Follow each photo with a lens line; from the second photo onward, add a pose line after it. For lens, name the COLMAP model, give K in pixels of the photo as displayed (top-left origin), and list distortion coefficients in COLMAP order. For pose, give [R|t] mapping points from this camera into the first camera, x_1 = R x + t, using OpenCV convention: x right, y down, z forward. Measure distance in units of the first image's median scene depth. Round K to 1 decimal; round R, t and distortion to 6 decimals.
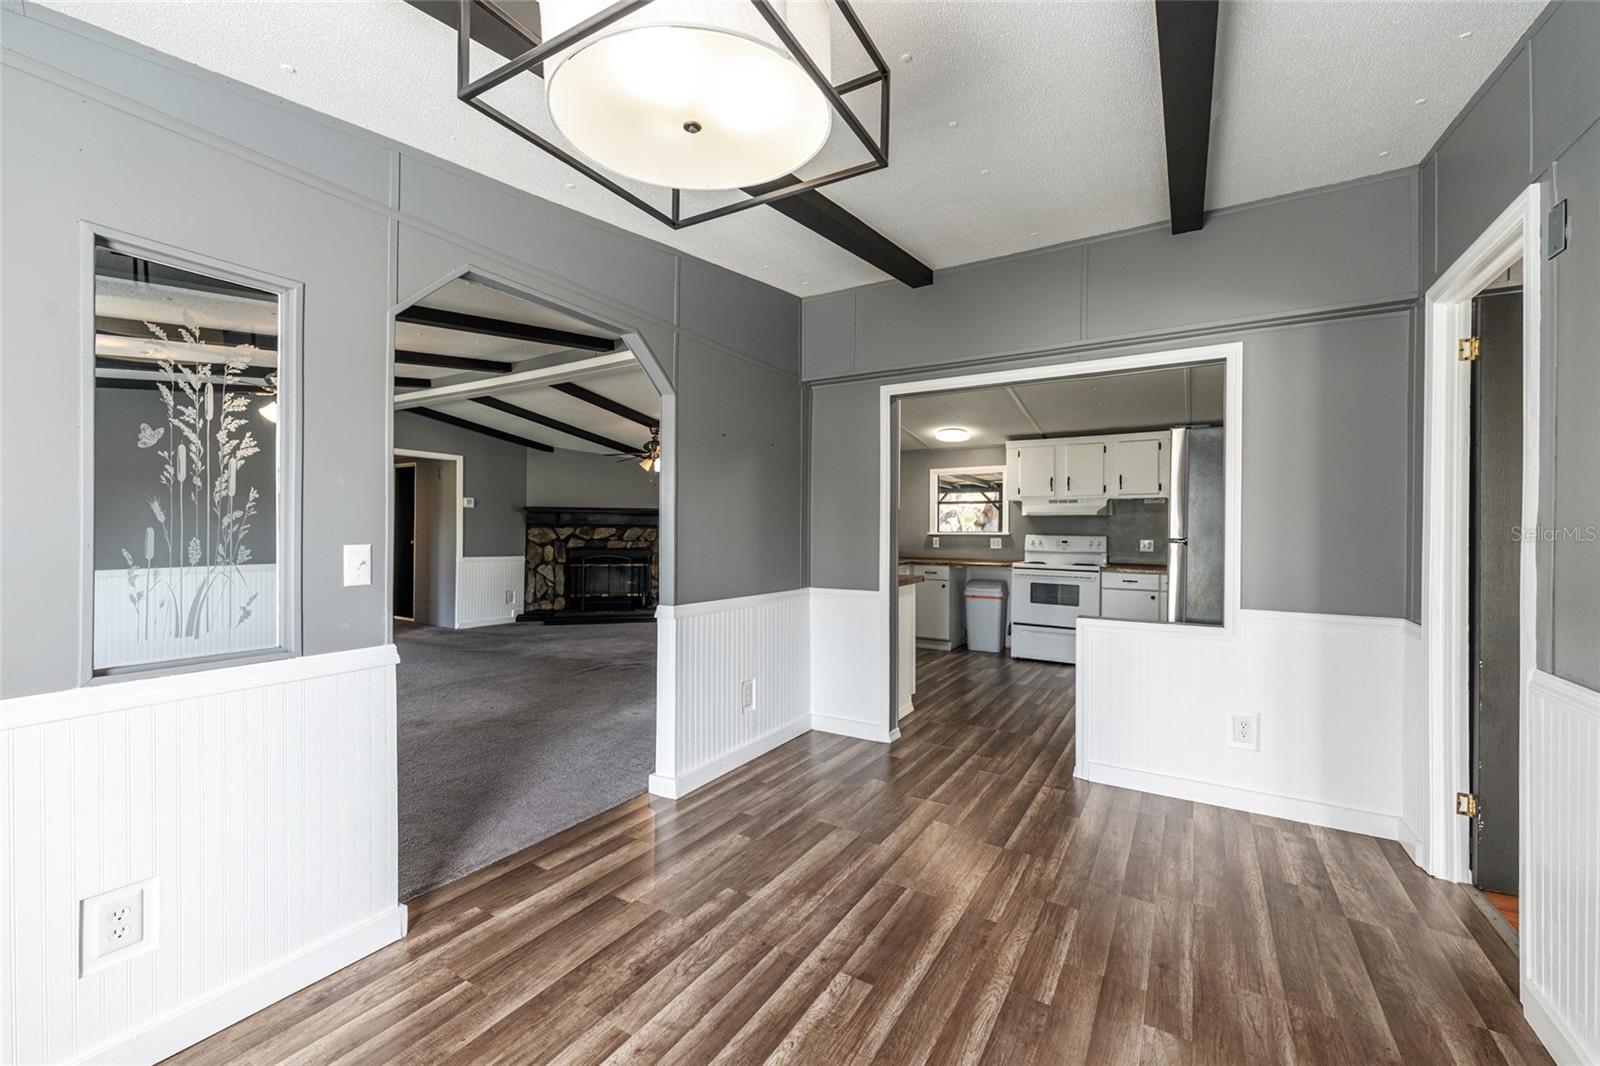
lens RADIAL K [[647.5, 0, 799.7], [0, 647.5, 527.9], [0, 0, 1]] dist [0.000394, 0.000054]
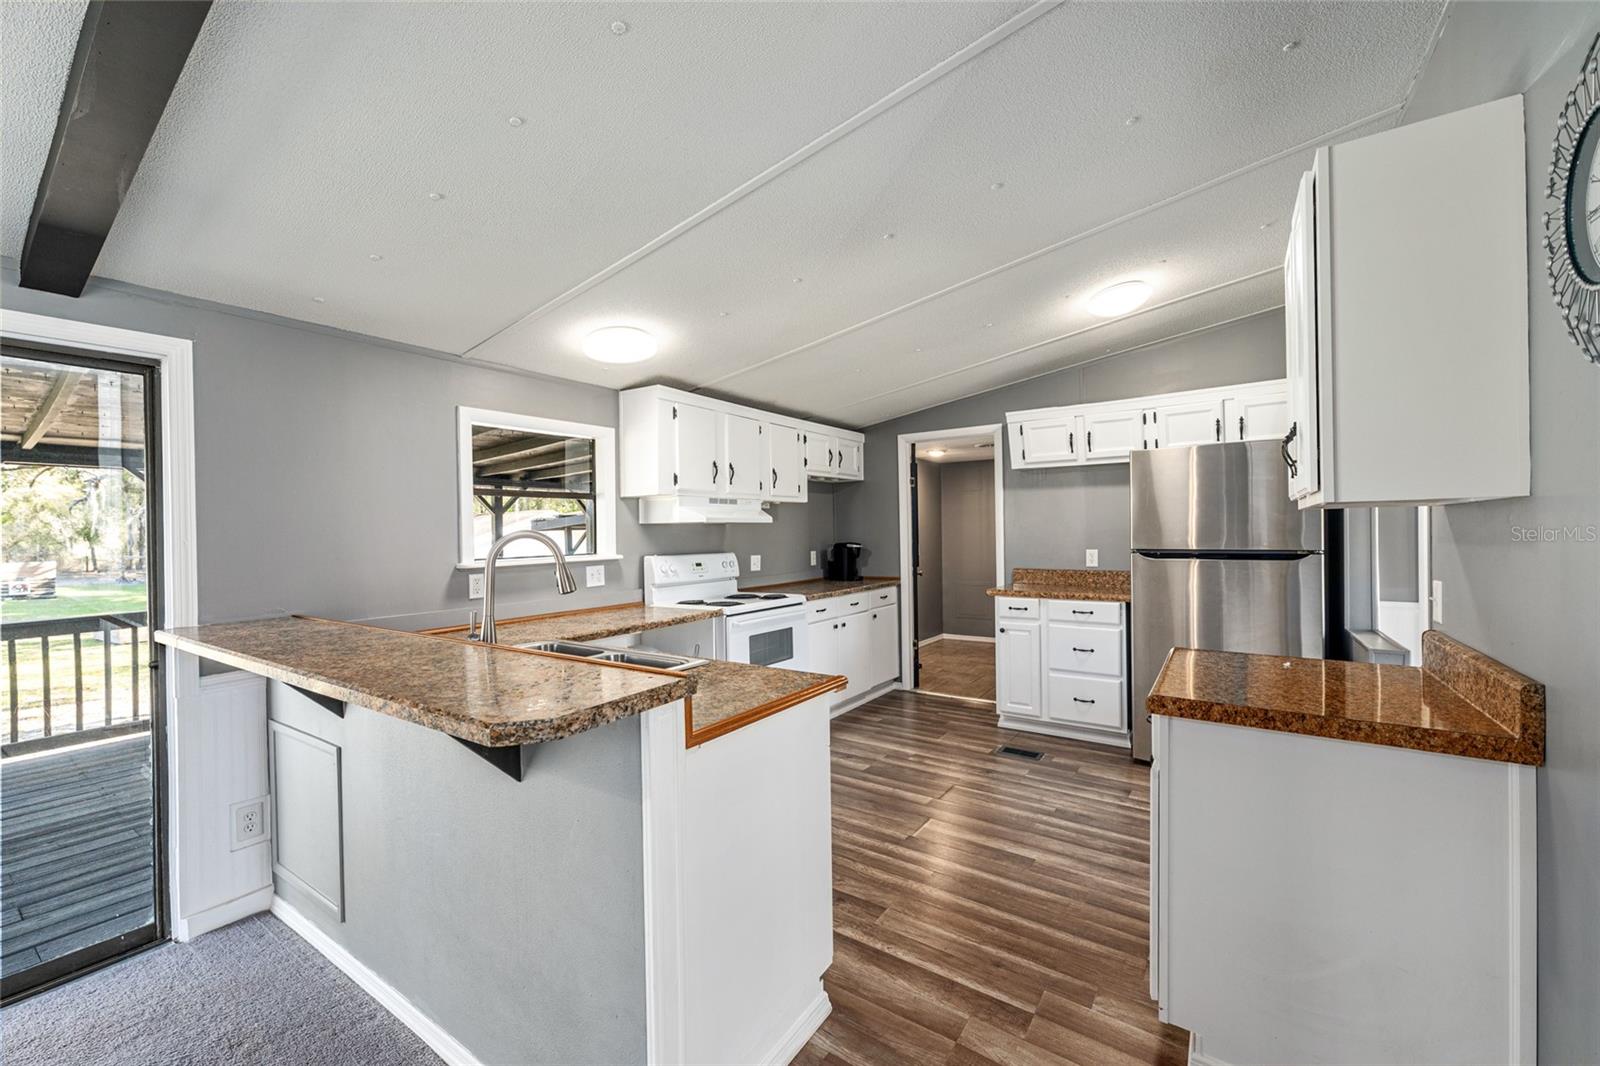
lens RADIAL K [[630.6, 0, 803.7], [0, 630.6, 532.4], [0, 0, 1]] dist [0.000461, 0.000108]
pose [[0.056752, -0.009512, 0.998343, -0.212070], [0.013045, 0.999876, 0.008785, -0.015010], [-0.998303, 0.012525, 0.056870, 0.898250]]
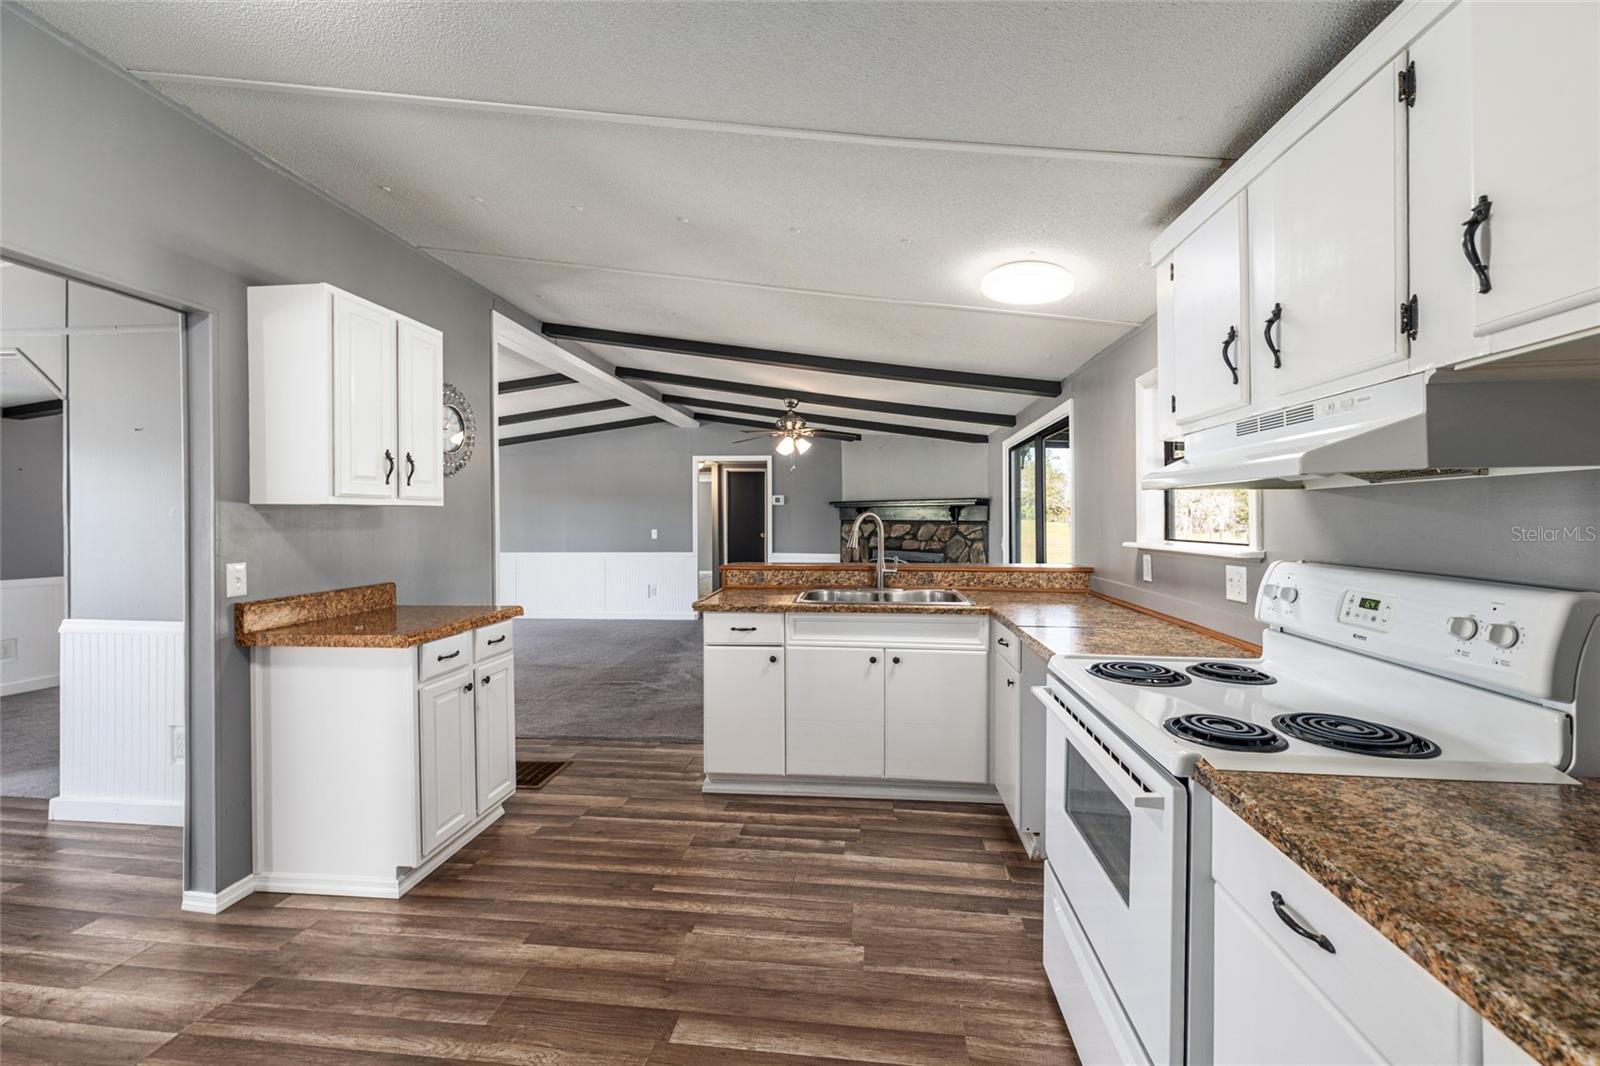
lens RADIAL K [[637.6, 0, 802.0], [0, 637.6, 517.4], [0, 0, 1]] dist [-0.000503, -0.000121]
pose [[0.418483, -0.007707, -0.908192, 0.545464], [0.008757, 0.999952, -0.004450, -0.008564], [0.908183, -0.006091, 0.418530, 0.770016]]
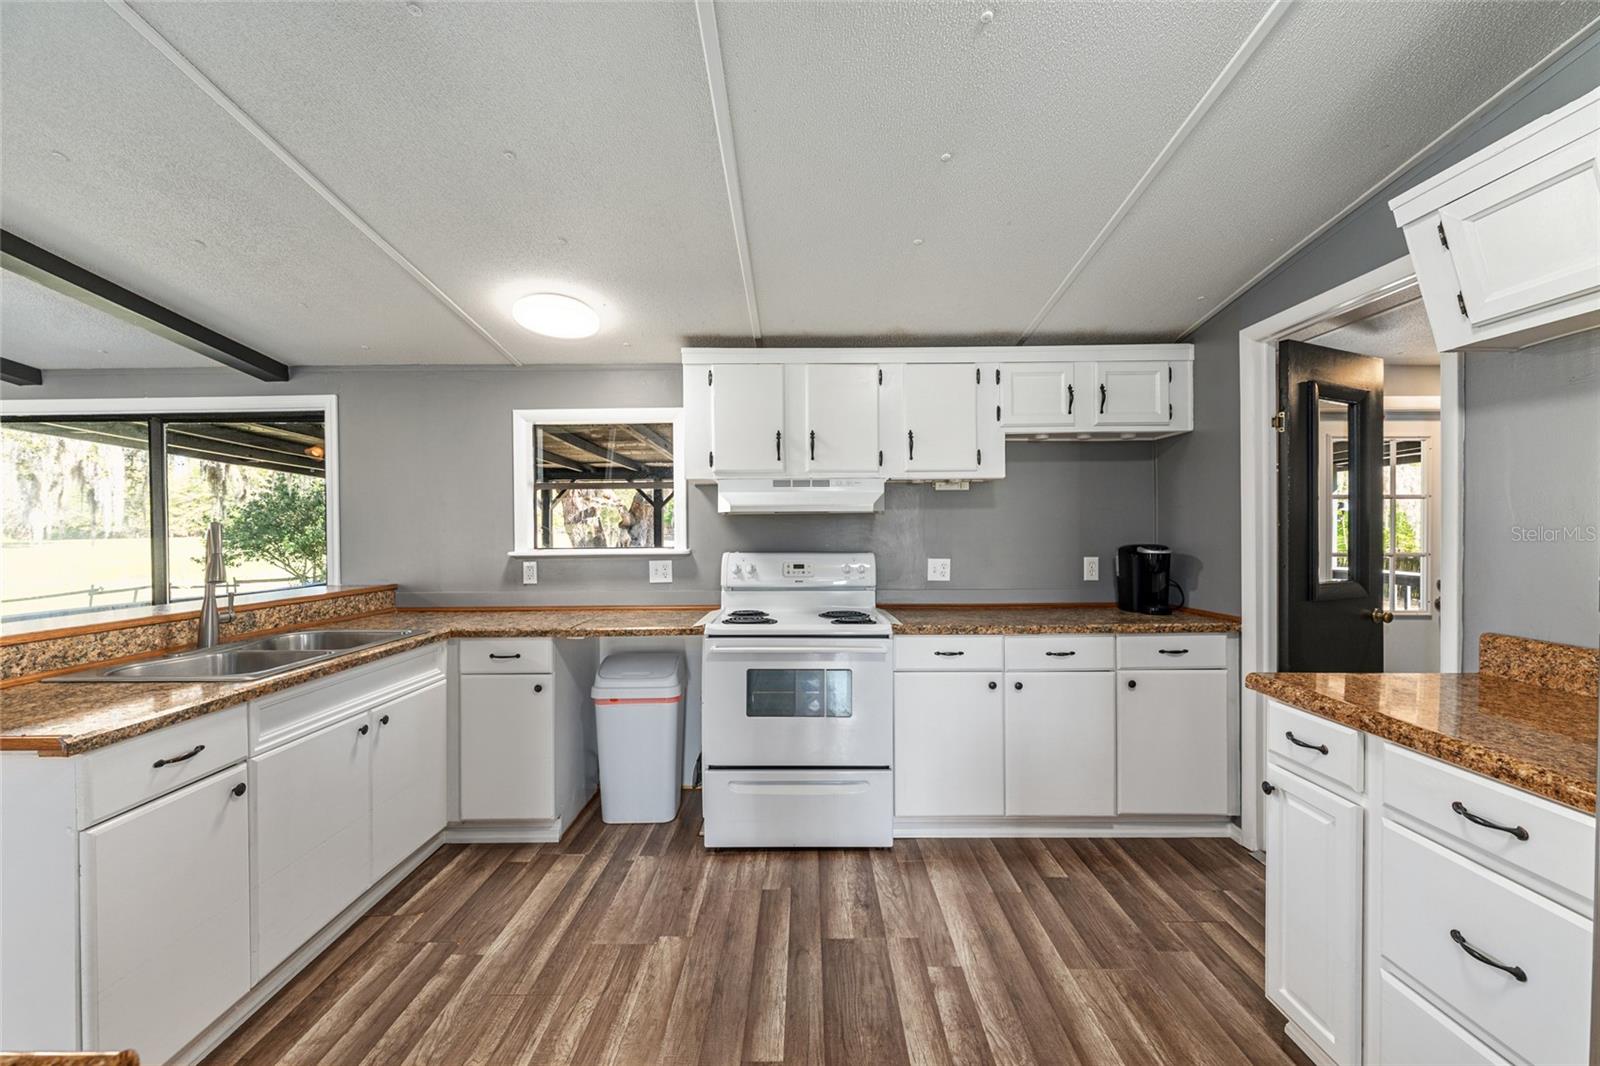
lens RADIAL K [[632.7, 0, 803.7], [0, 632.7, 530.5], [0, 0, 1]] dist [-0.000689, -0.000175]
pose [[0.855470, -0.012750, 0.517695, 0.170007], [0.010013, 0.999917, 0.008081, -0.010257], [-0.517756, -0.001729, 0.855527, 0.610518]]
